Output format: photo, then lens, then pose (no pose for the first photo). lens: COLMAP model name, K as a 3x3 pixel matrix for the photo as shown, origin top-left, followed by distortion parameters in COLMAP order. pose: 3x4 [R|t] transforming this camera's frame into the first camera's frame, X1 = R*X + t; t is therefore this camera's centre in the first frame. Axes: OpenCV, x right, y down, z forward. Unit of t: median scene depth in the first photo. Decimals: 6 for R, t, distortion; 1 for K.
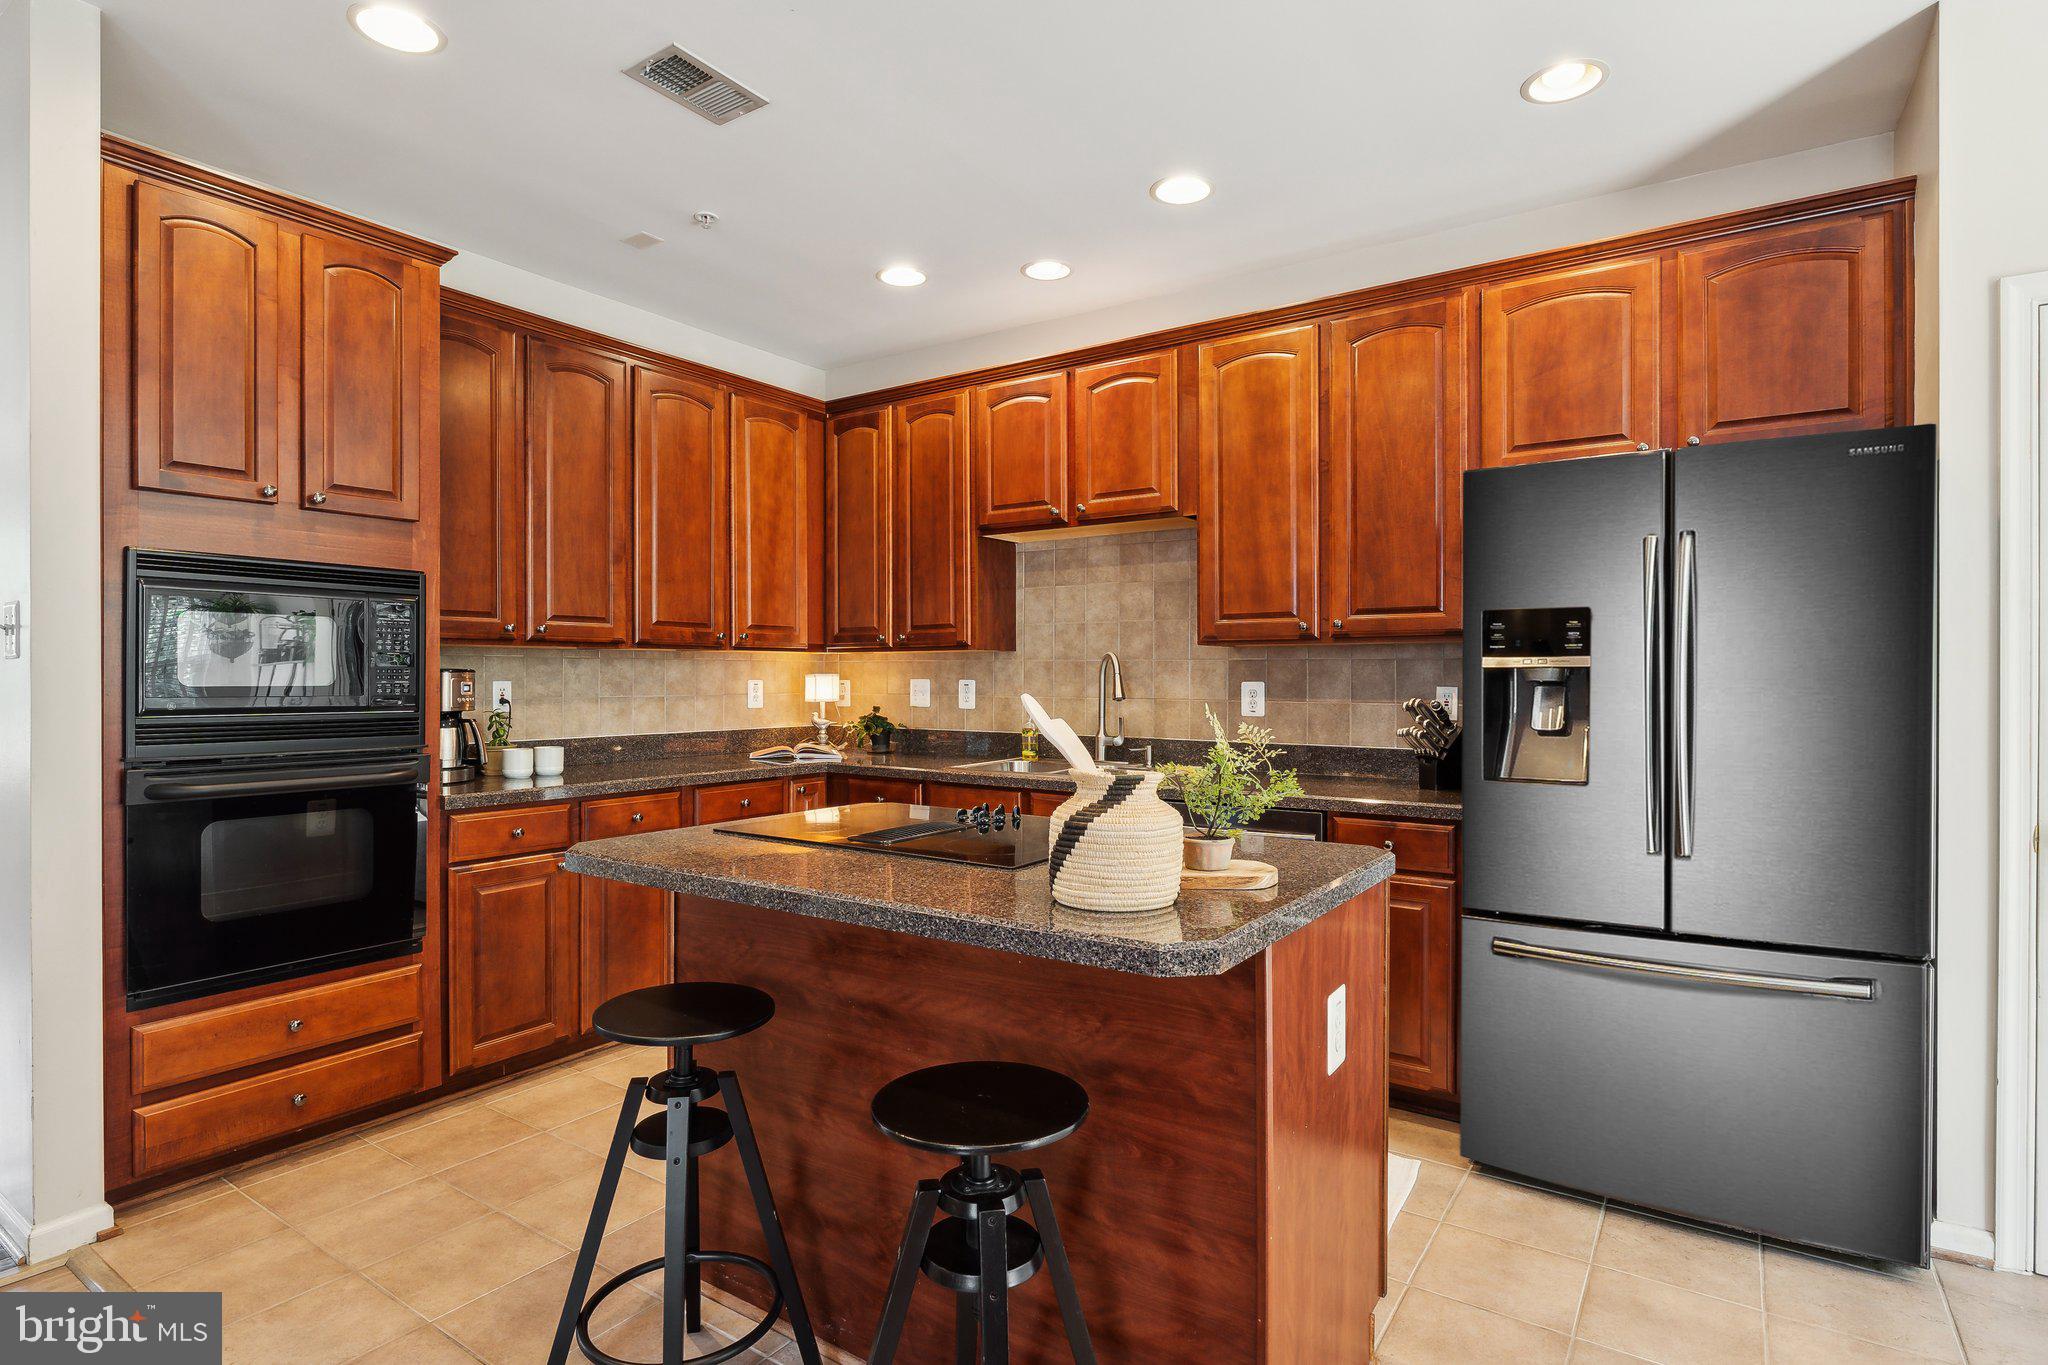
lens RADIAL K [[1052.1, 0, 1015.8], [0, 1052.1, 682.0], [0, 0, 1]] dist [-0.004580, 0.001106]
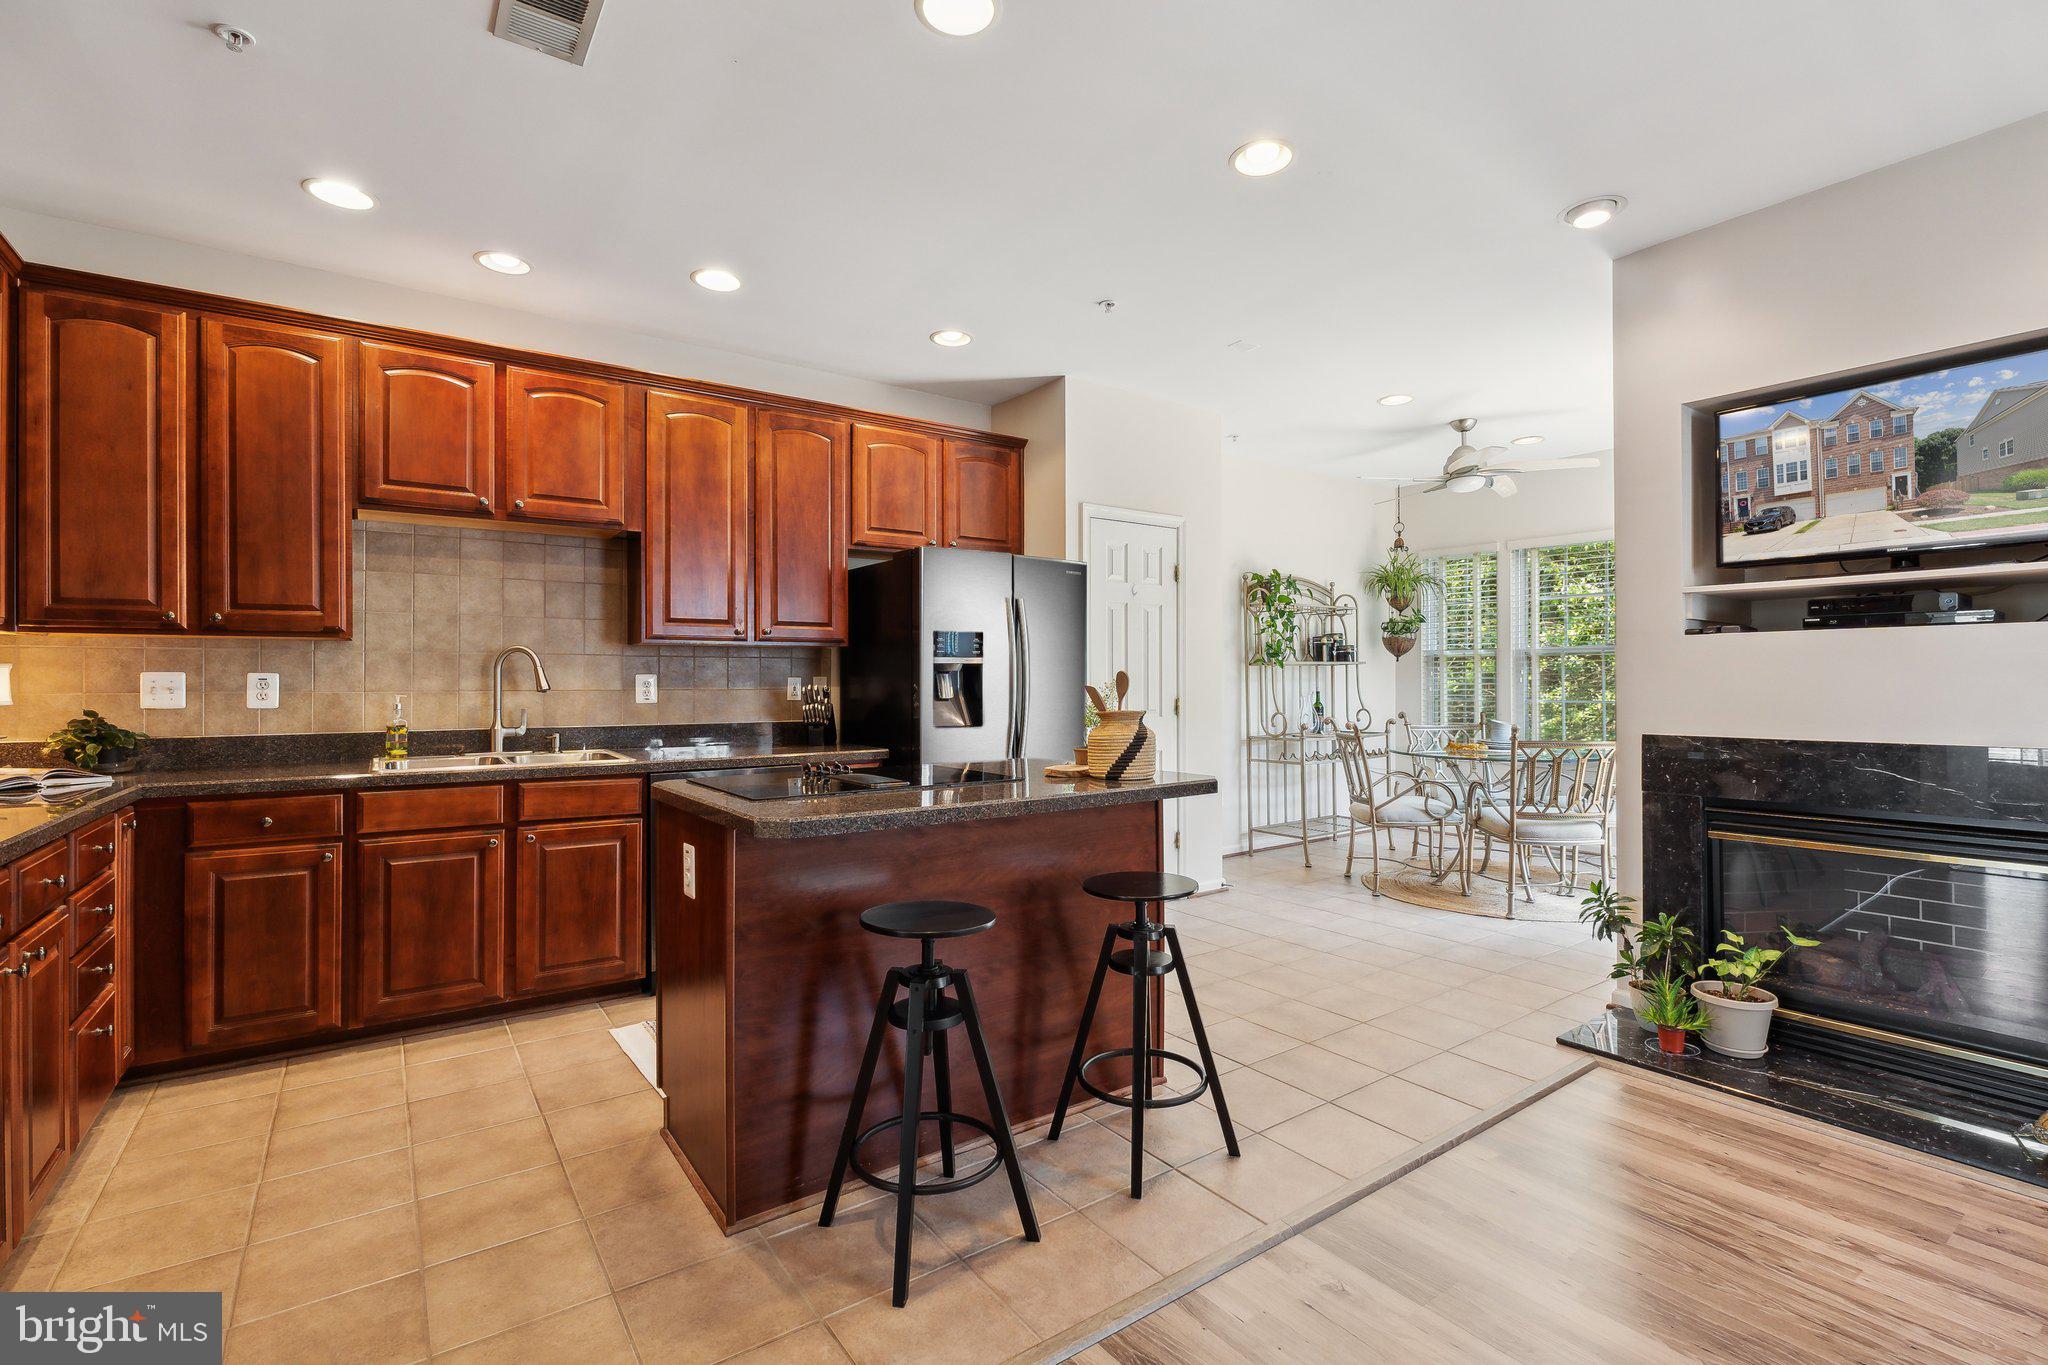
lens RADIAL K [[924.4, 0, 1022.2], [0, 924.4, 669.8], [0, 0, 1]] dist [-0.014106, 0.001627]
pose [[0.339236, 0.010553, 0.940642, -0.799147], [0.010381, 0.999834, -0.014961, 0.019016], [-0.940644, 0.014840, 0.339070, 0.310015]]
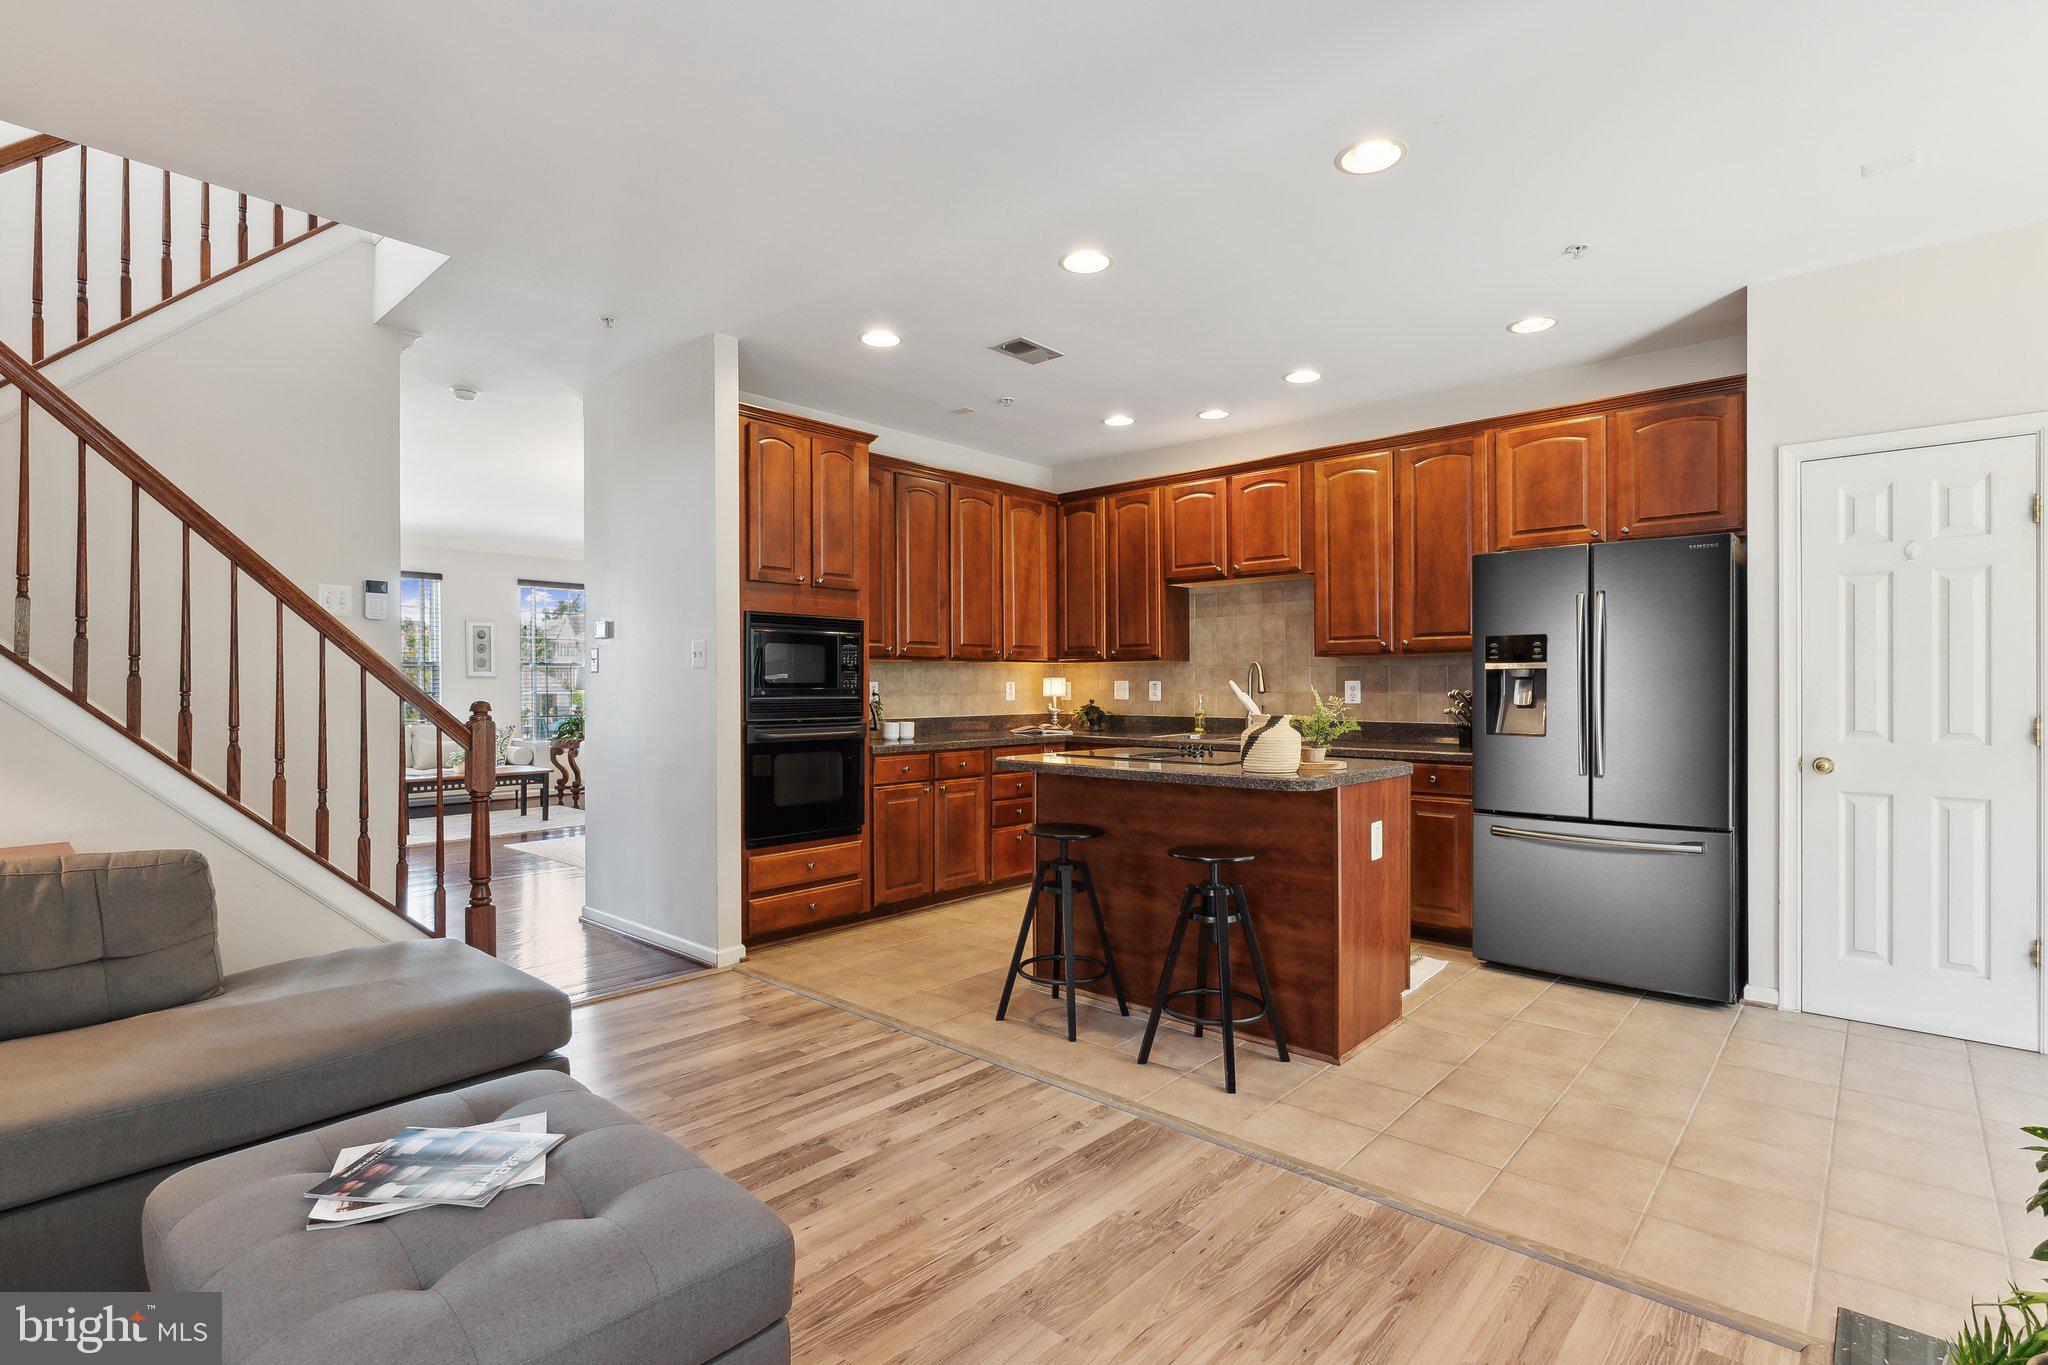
lens RADIAL K [[975.4, 0, 1025.0], [0, 975.4, 690.2], [0, 0, 1]] dist [0.001256, -0.000833]
pose [[0.991811, -0.003007, -0.127679, -0.081349], [0.003028, 0.999995, -0.000034, 0.015955], [0.127678, -0.000352, 0.991816, -0.583064]]
